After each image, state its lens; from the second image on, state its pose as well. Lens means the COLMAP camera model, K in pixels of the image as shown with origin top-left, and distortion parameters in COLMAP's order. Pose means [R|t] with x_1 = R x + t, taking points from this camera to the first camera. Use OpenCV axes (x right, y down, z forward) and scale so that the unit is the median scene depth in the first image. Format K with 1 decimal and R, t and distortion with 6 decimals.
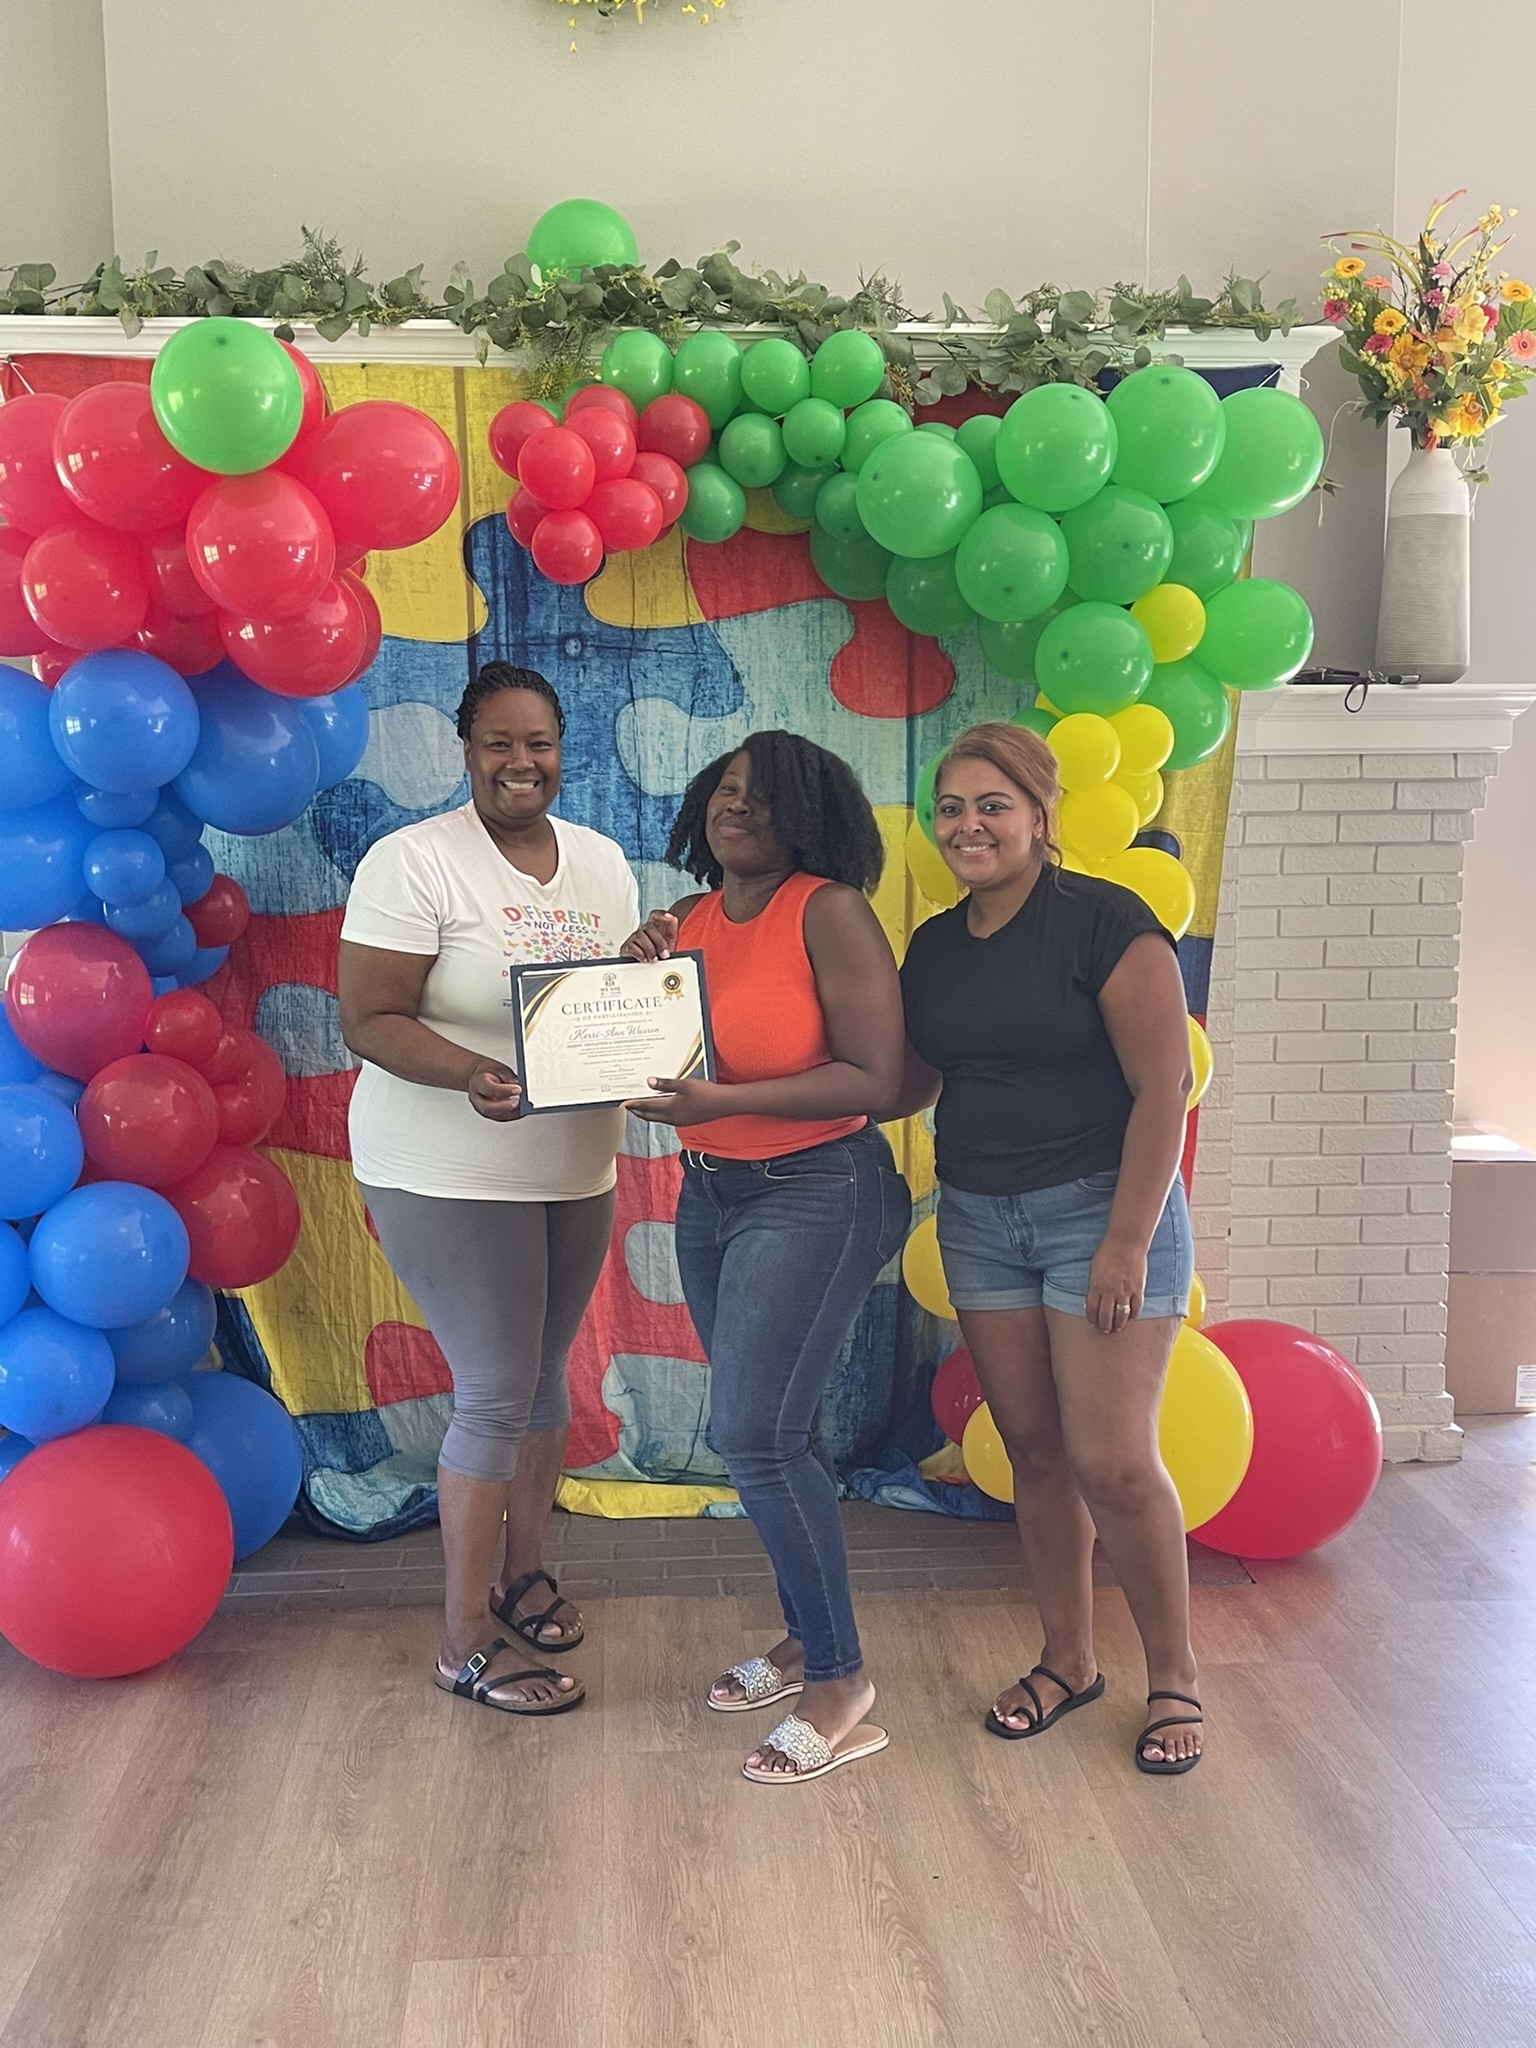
lens RADIAL K [[2159.0, 0, 747.5], [0, 2159.0, 1044.6], [0, 0, 1]] dist [0.032725, 0.000000]
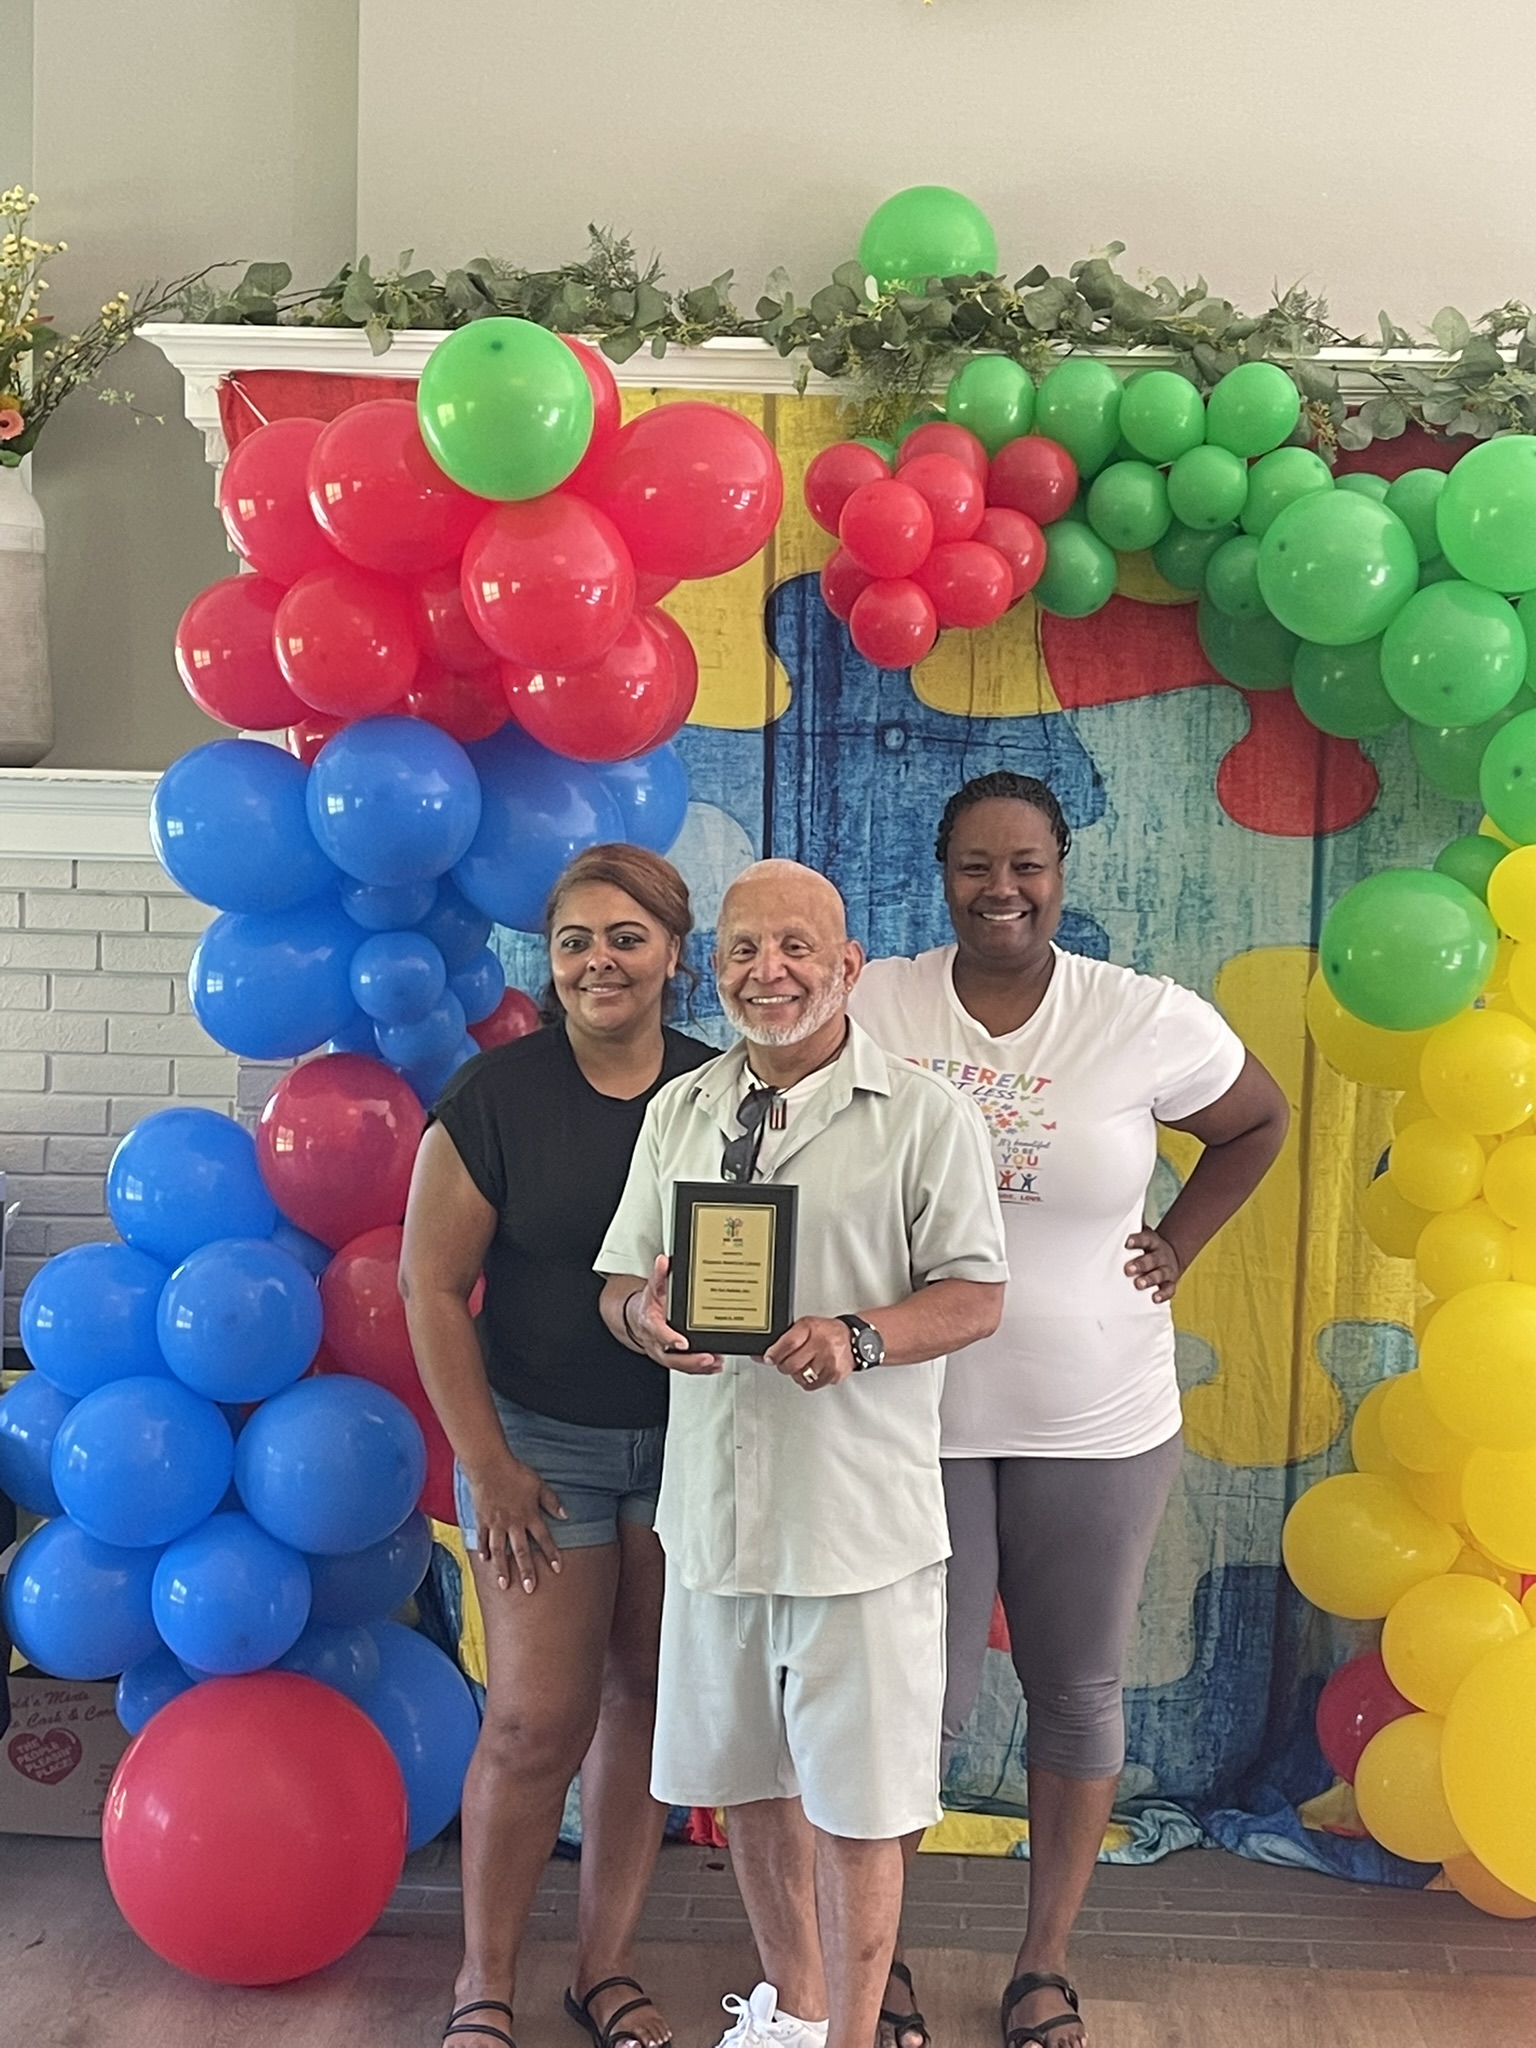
lens RADIAL K [[3199.0, 0, 781.9], [0, 3199.0, 1039.0], [0, 0, 1]] dist [0.072663, 0.000000]
pose [[0.994513, 0.038310, -0.097350, -0.002533], [-0.044211, 0.997267, -0.059200, -0.000940], [0.094816, 0.063179, 0.993488, -0.176423]]
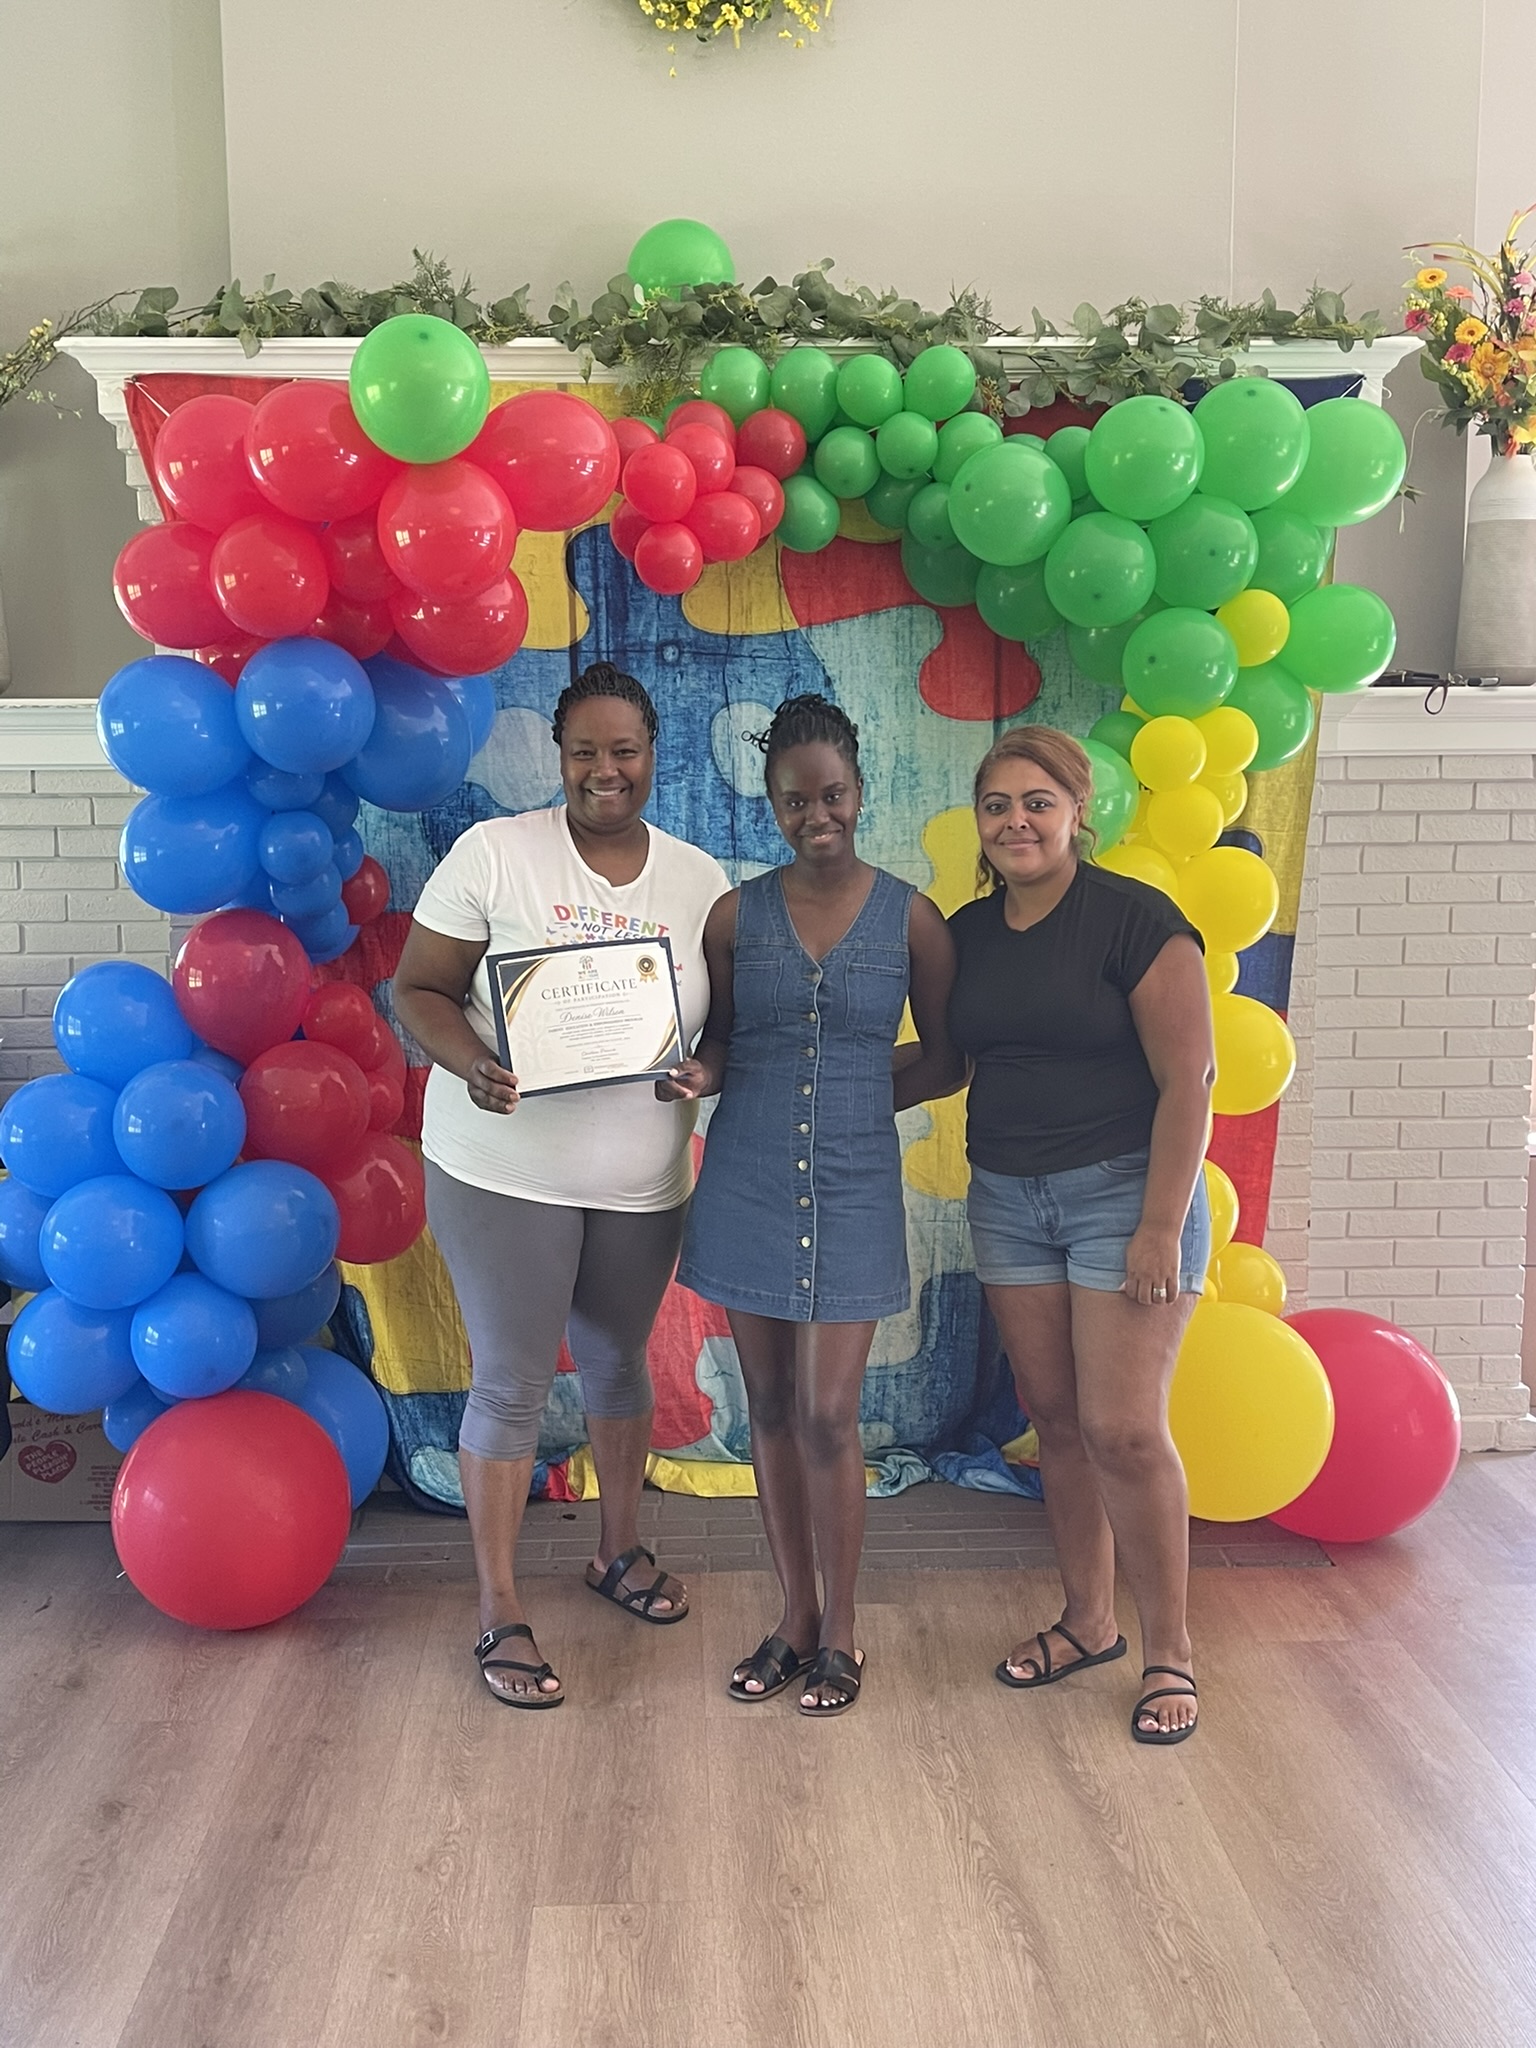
lens RADIAL K [[2159.0, 0, 736.3], [0, 2159.0, 1046.3], [0, 0, 1]] dist [0.032725, 0.000000]
pose [[0.999489, 0.002906, -0.031832, -0.016242], [-0.002887, 0.999996, 0.000652, 0.003290], [0.031834, -0.000560, 0.999493, -0.032198]]
